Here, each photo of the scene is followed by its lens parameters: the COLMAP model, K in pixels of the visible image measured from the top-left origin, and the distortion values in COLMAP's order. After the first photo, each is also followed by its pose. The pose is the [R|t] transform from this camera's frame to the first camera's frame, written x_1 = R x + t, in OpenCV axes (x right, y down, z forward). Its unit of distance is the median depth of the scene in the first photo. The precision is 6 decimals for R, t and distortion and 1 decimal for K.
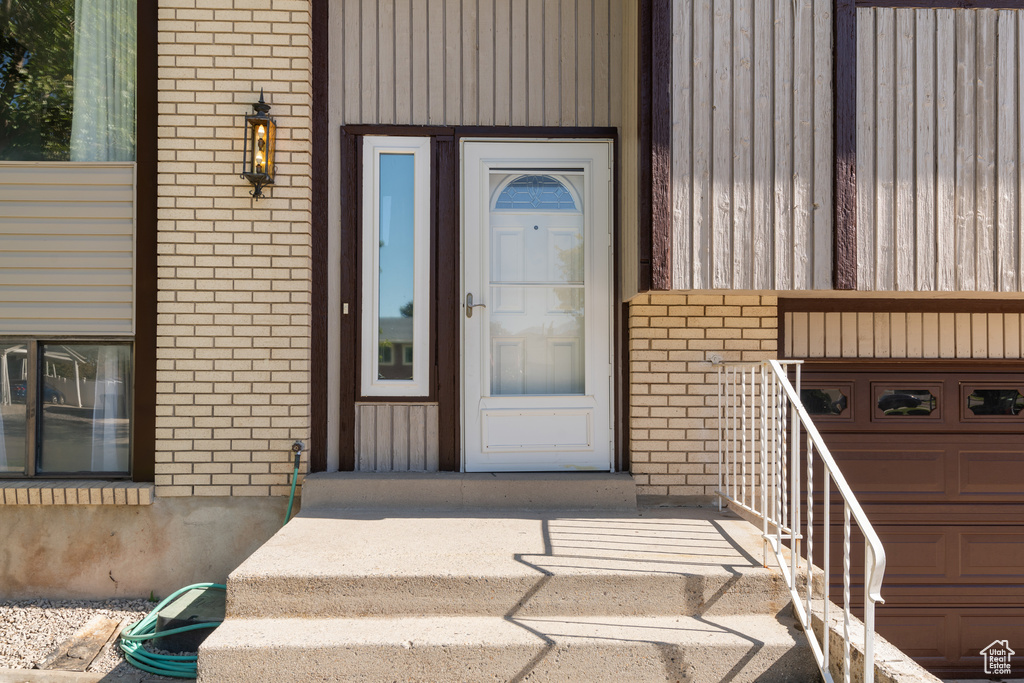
lens RADIAL K [[721.4, 0, 539.1], [0, 721.4, 369.2], [0, 0, 1]] dist [0.001878, -0.002501]
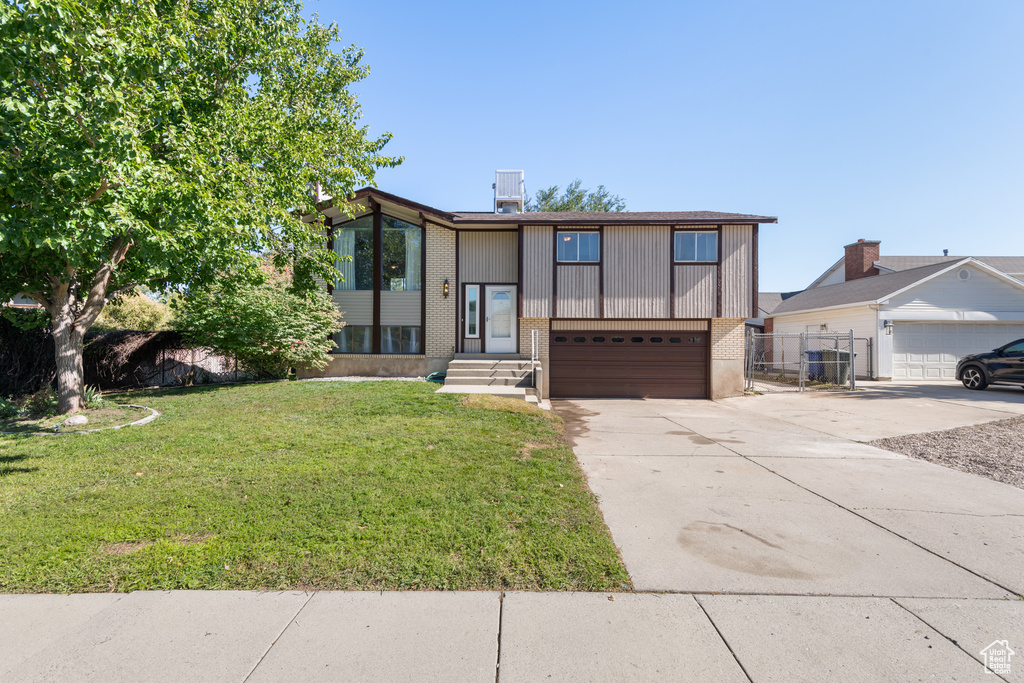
lens RADIAL K [[465.5, 0, 510.1], [0, 465.5, 342.1], [0, 0, 1]] dist [0.026420, -0.008079]
pose [[0.998773, 0.003291, -0.049415, 0.218017], [-0.003138, 0.999990, 0.003183, 0.056524], [0.049425, -0.003024, 0.998773, -2.175937]]
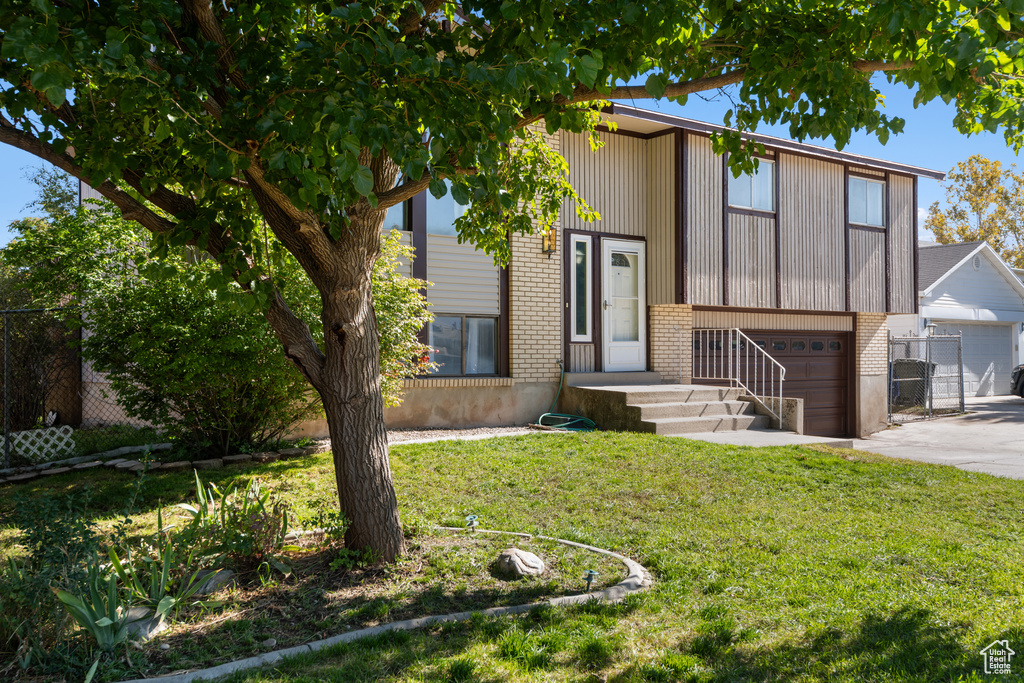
lens RADIAL K [[987.2, 0, 516.5], [0, 987.2, 343.3], [0, 0, 1]] dist [0.037653, 0.000000]
pose [[0.807313, 0.005025, 0.590102, -2.365822], [-0.004401, 0.999987, -0.002494, 0.053388], [-0.590107, -0.000584, 0.807325, -1.582896]]
